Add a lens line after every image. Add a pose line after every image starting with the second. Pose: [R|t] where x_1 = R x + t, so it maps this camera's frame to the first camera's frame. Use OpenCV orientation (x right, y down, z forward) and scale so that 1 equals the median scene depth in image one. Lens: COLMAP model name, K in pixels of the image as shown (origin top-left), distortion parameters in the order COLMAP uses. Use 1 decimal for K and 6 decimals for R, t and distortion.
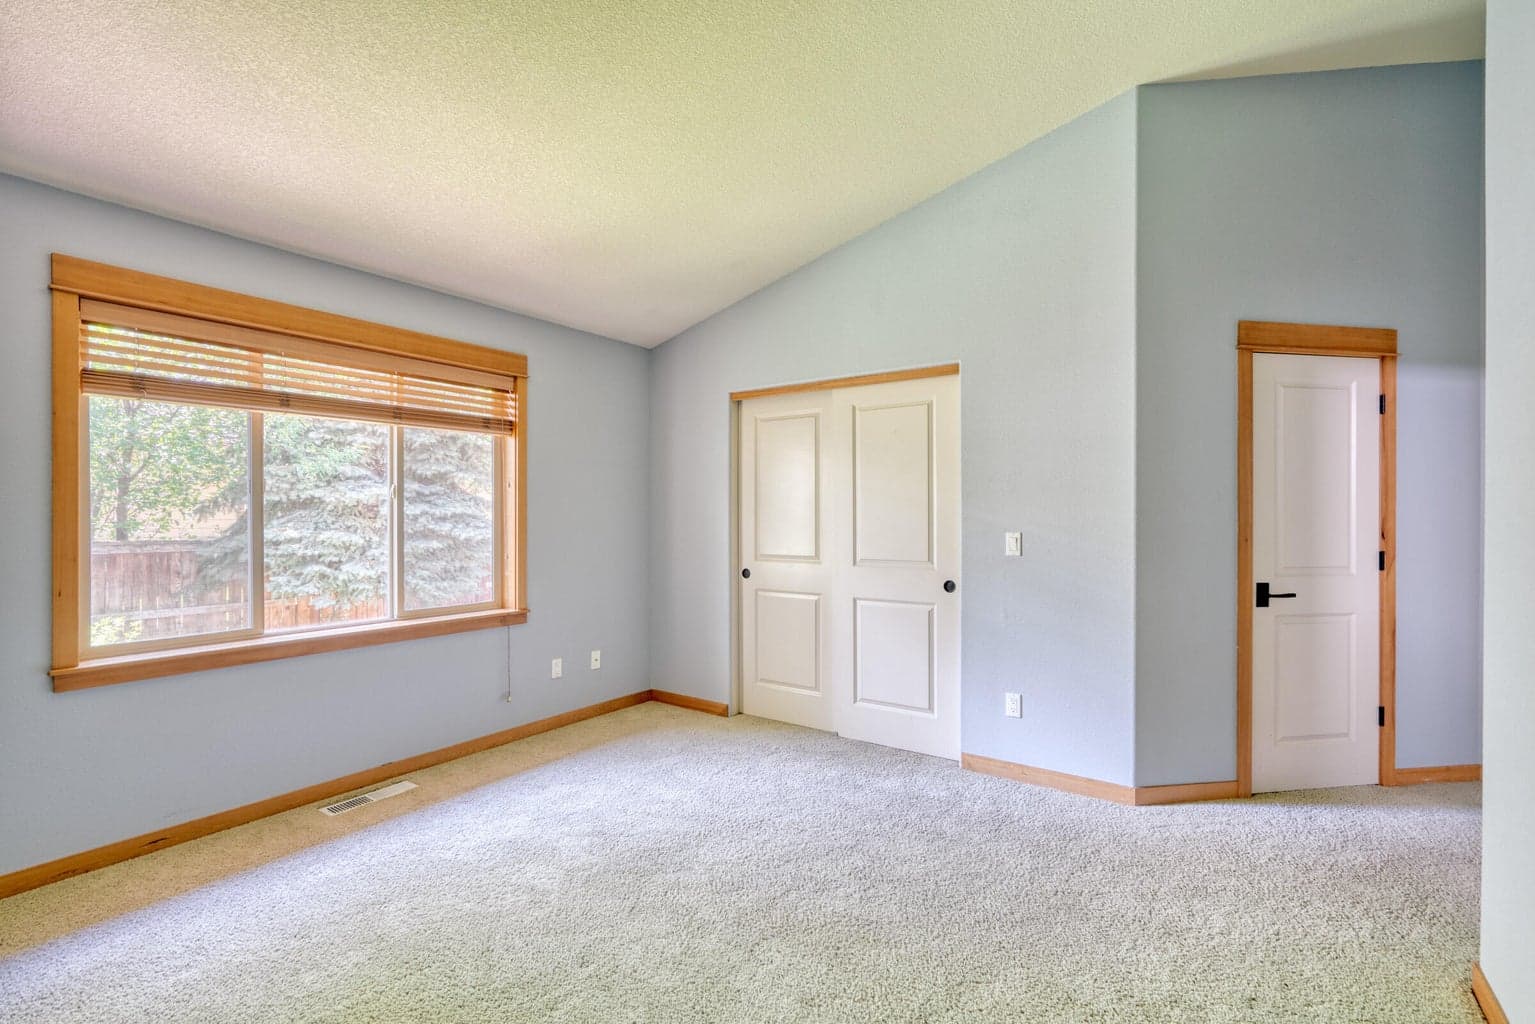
lens RADIAL K [[716.6, 0, 772.3], [0, 716.6, 528.4], [0, 0, 1]] dist [-0.001537, -0.000189]
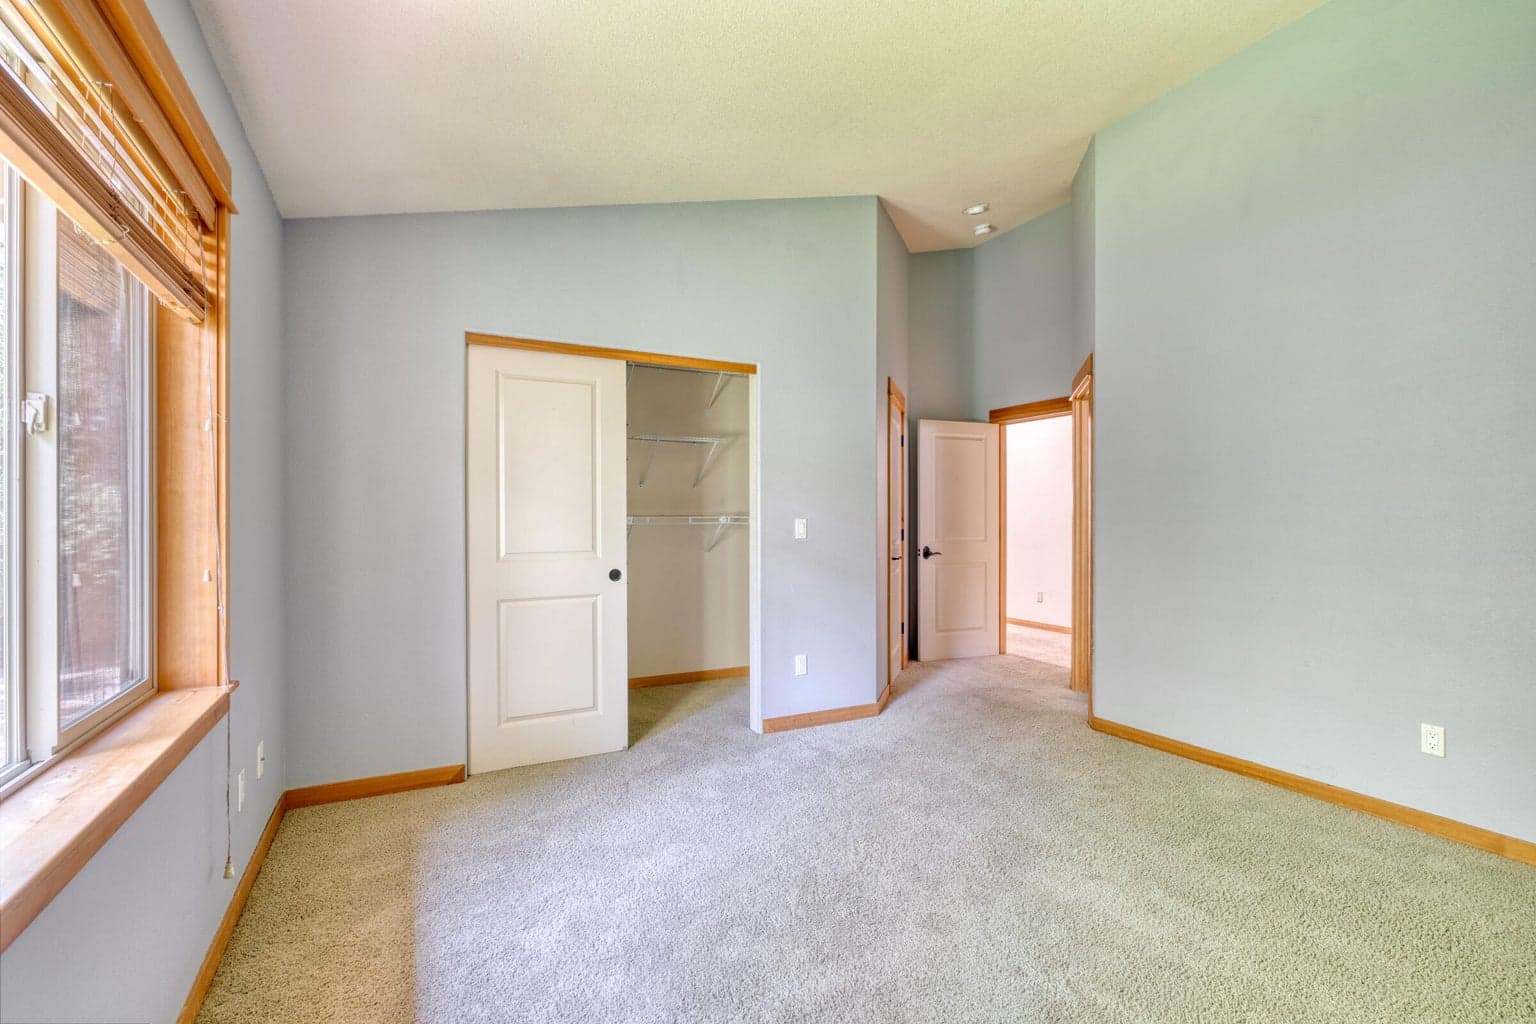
lens RADIAL K [[693.2, 0, 768.0], [0, 693.2, 512.0], [0, 0, 1]] dist [0.000537, 0.000434]
pose [[0.432414, -0.000879, 0.901675, -0.555114], [0.004847, 0.999987, -0.001349, -0.003409], [-0.901662, 0.004954, 0.432413, 0.425313]]
